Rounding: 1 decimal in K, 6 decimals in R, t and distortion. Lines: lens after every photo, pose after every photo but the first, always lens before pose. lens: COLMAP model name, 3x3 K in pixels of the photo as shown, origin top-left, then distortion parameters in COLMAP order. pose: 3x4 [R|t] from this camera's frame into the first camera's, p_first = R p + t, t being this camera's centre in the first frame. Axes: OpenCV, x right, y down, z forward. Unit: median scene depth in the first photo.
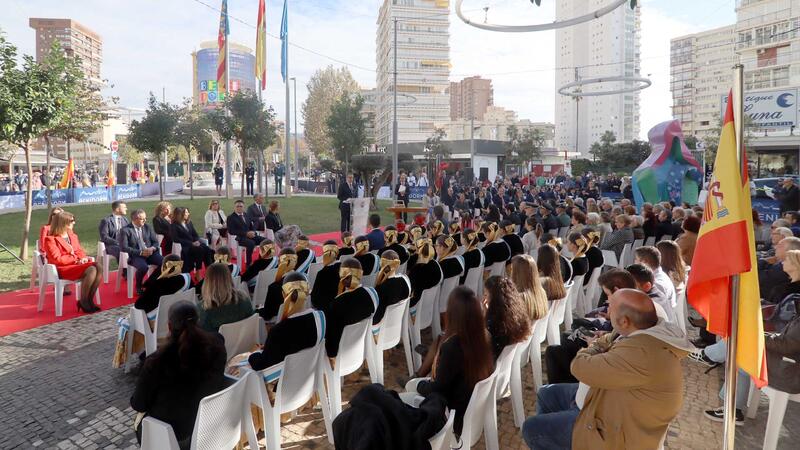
lens RADIAL K [[410.3, 0, 395.1], [0, 410.3, 178.6], [0, 0, 1]] dist [-0.000789, -0.013843]
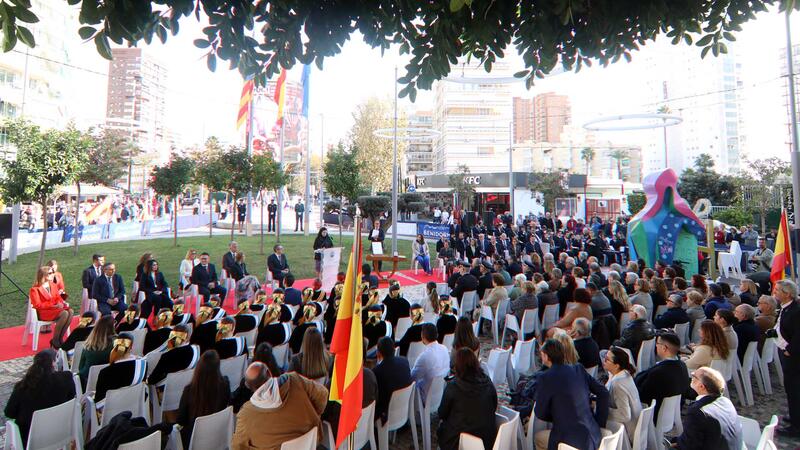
lens RADIAL K [[452.5, 0, 399.4], [0, 452.5, 157.8], [0, 0, 1]] dist [-0.004754, -0.002202]
pose [[0.989381, -0.003887, -0.145297, 0.170439], [-0.010843, 0.994884, -0.100445, -0.044518], [0.144944, 0.100953, 0.984276, -0.094884]]
